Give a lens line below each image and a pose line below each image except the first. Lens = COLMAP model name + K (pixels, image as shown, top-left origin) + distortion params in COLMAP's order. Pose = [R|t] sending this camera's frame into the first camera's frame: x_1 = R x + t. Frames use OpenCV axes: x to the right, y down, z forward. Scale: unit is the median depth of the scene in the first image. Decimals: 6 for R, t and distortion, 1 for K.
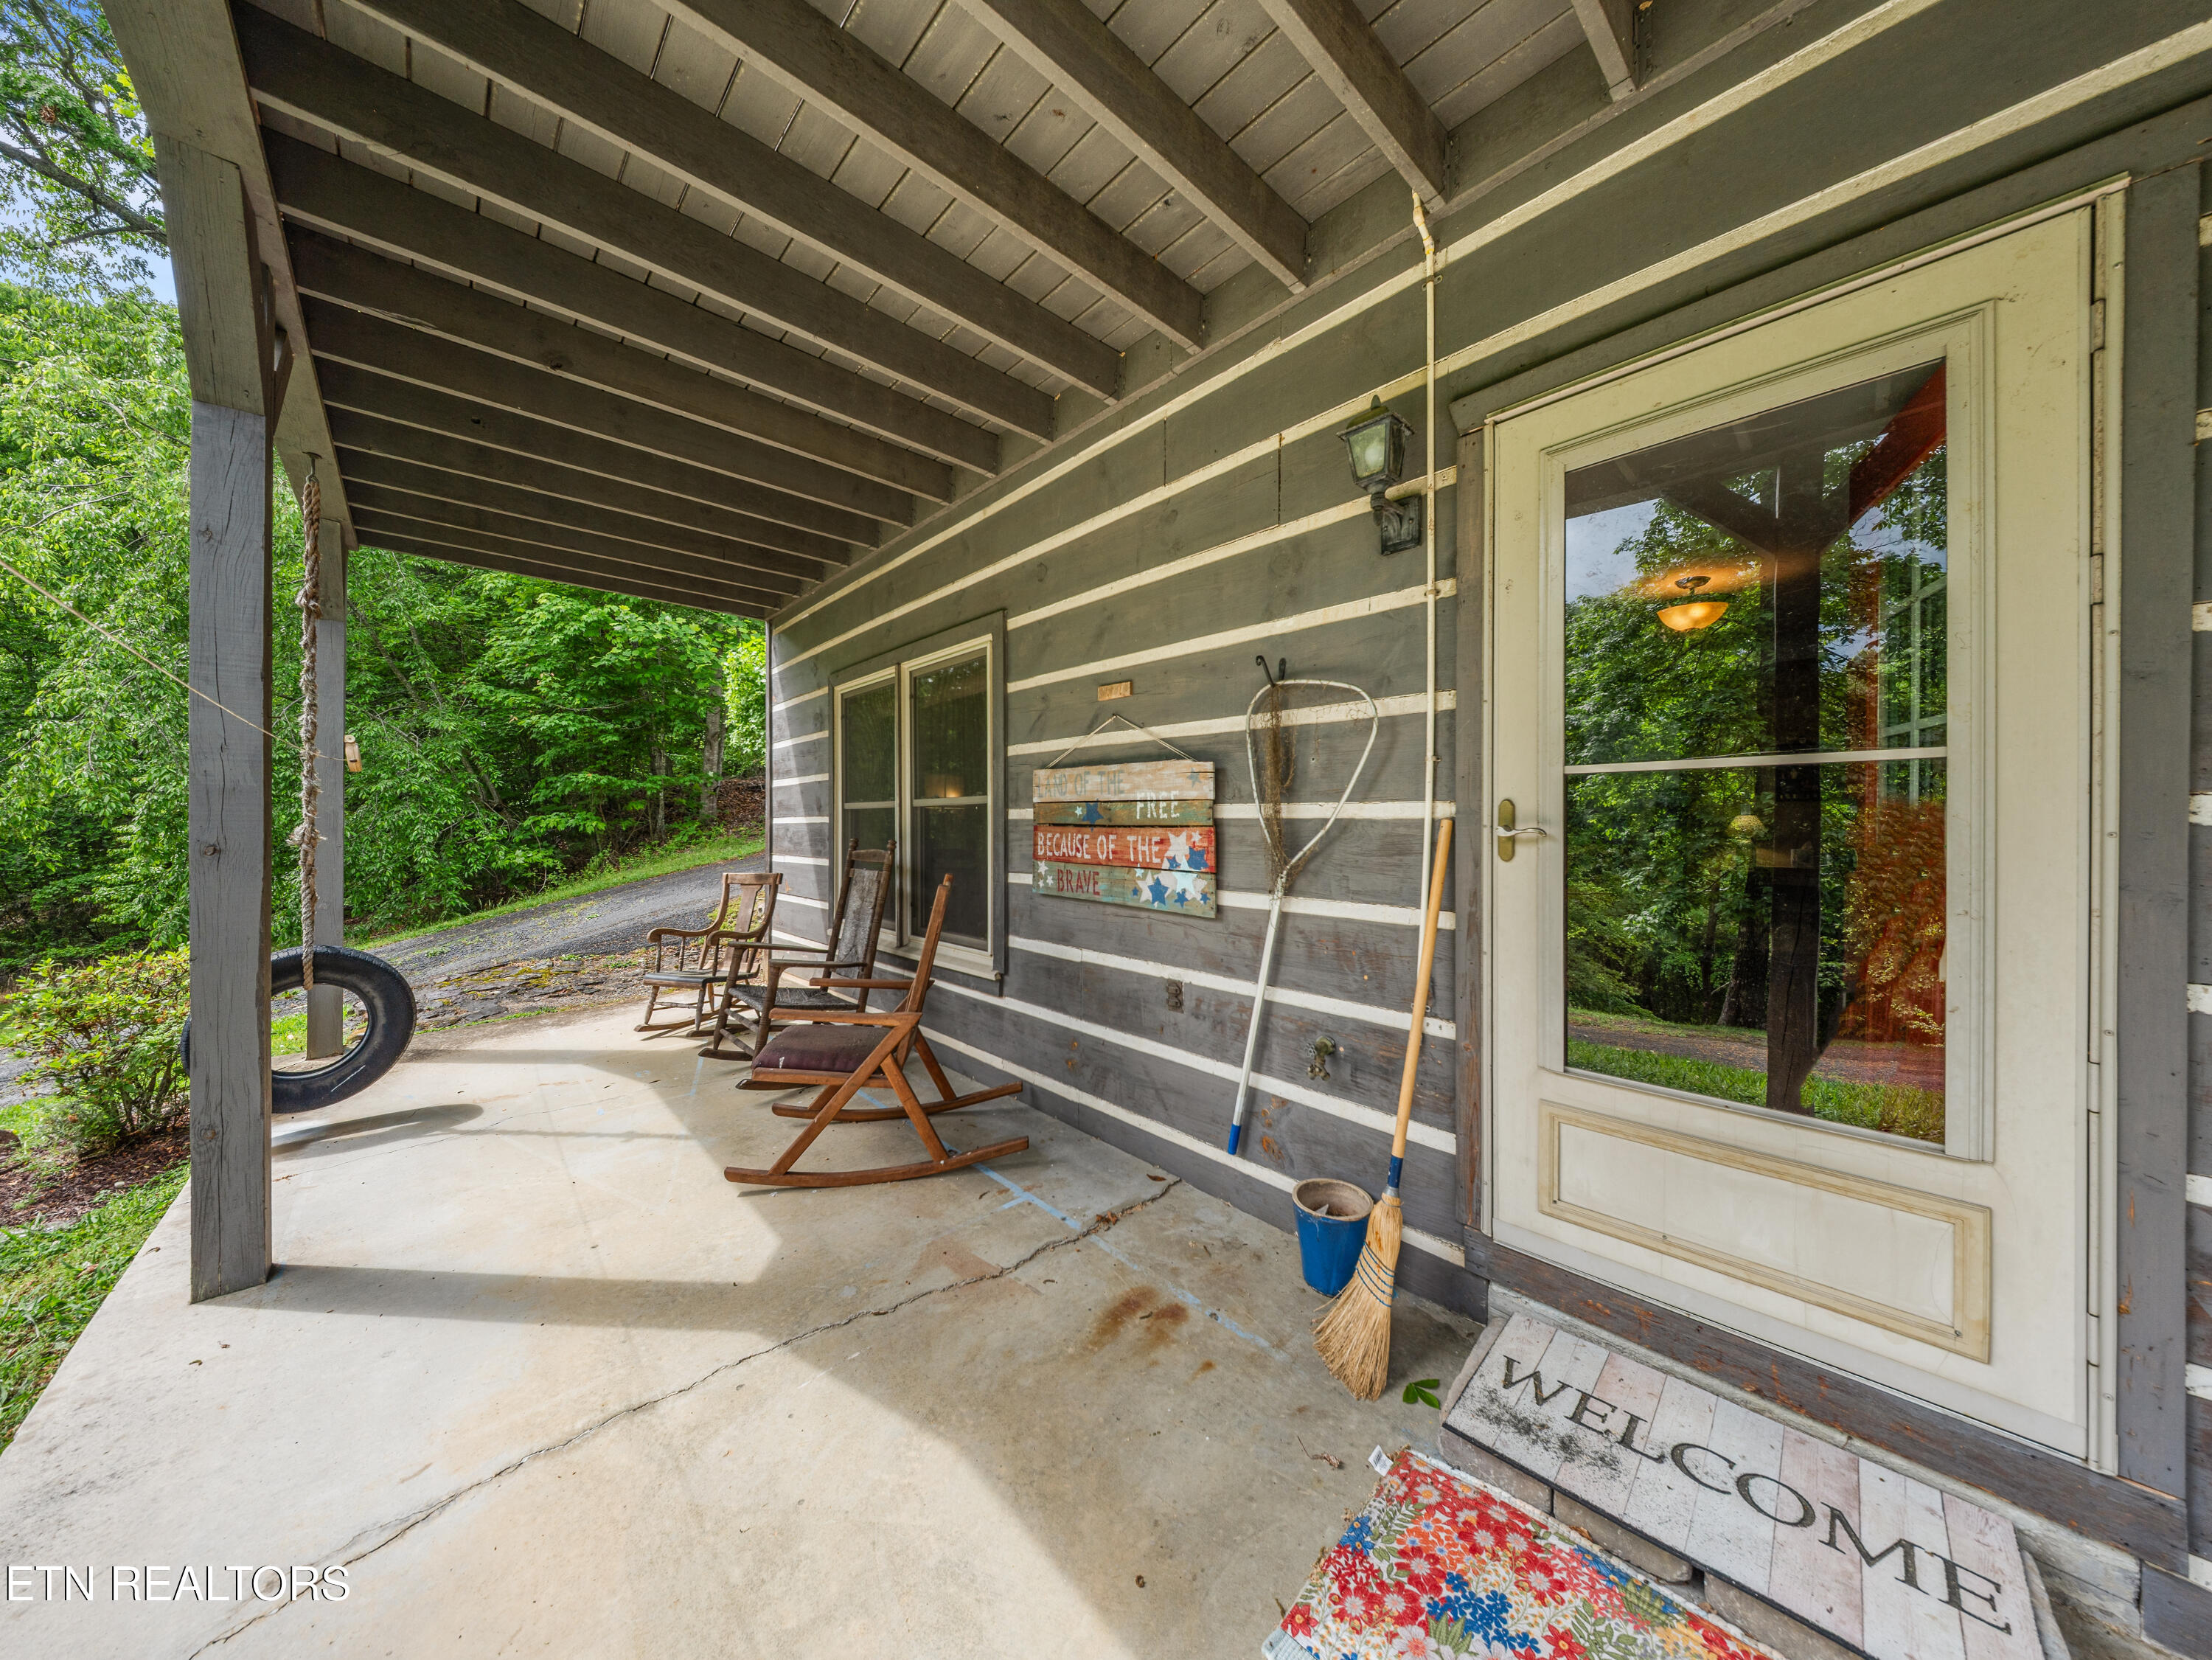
lens RADIAL K [[735.3, 0, 1107.1], [0, 735.3, 822.8], [0, 0, 1]] dist [-0.005118, -0.000171]
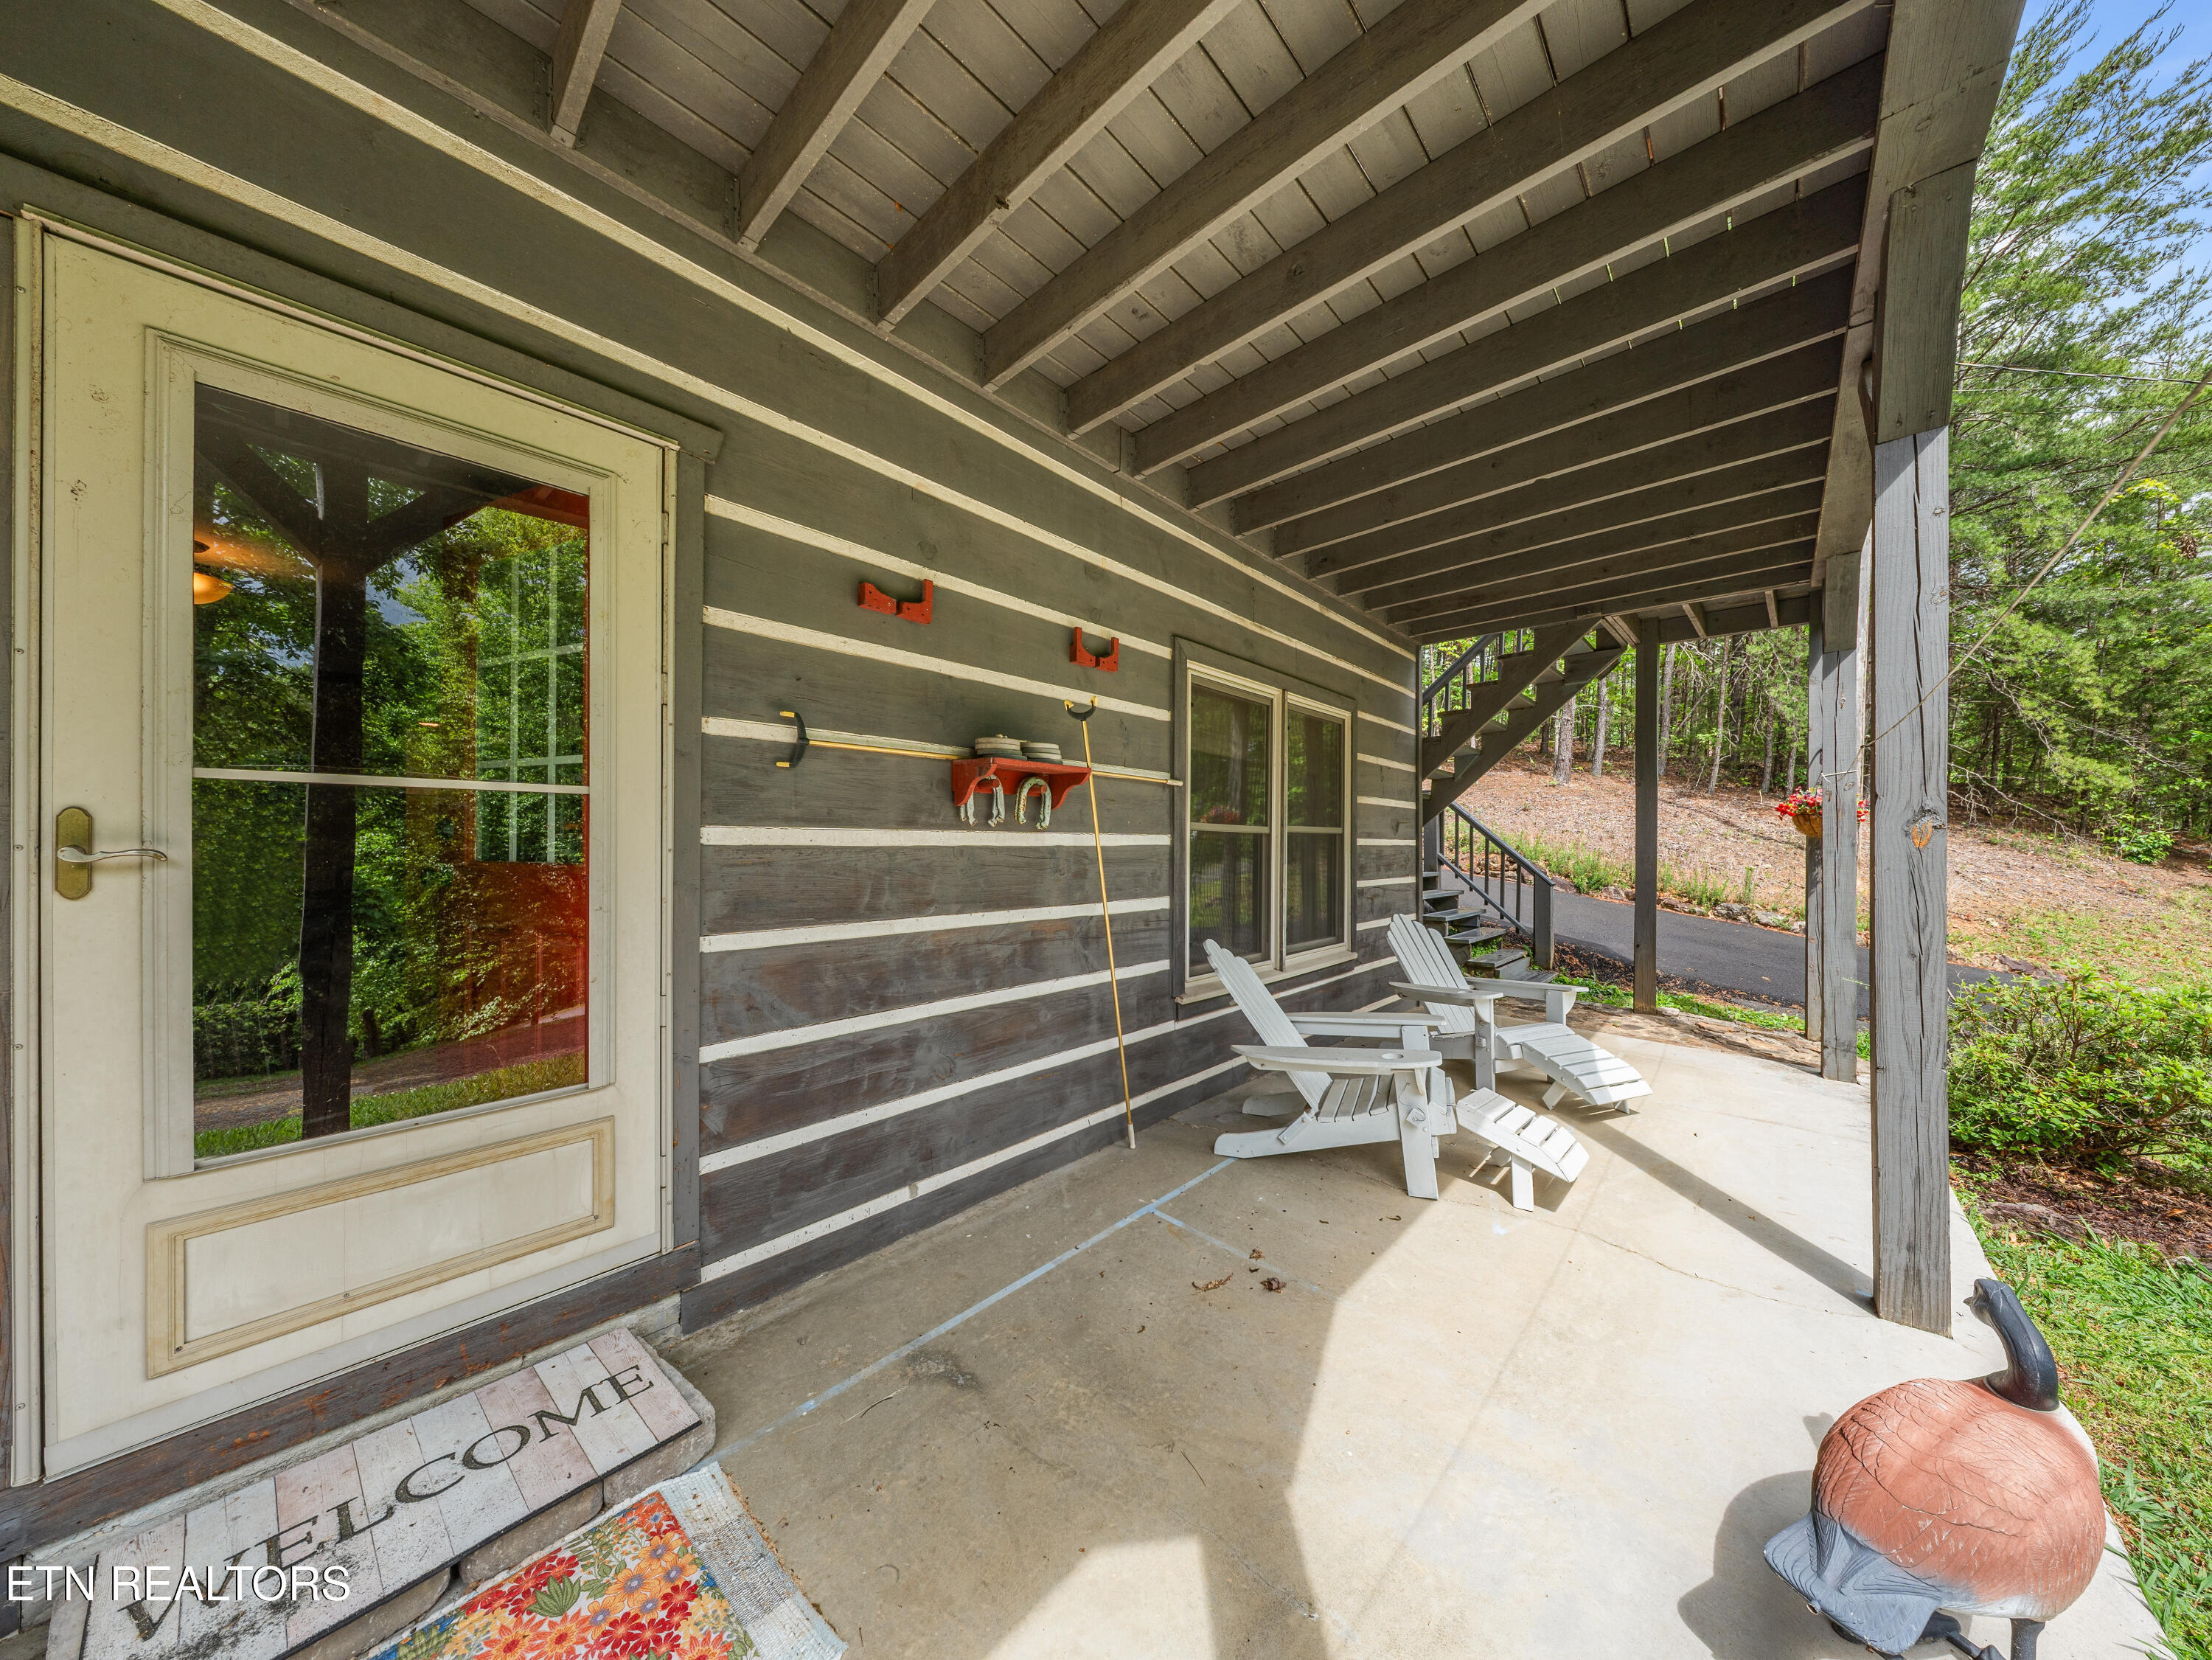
lens RADIAL K [[735.3, 0, 1106.9], [0, 735.3, 843.5], [0, 0, 1]] dist [-0.005118, -0.000171]
pose [[-0.083766, 0.000586, 0.996485, -0.263214], [-0.003909, 0.999992, -0.000917, -0.002068], [-0.996478, -0.003972, -0.083763, 0.151883]]
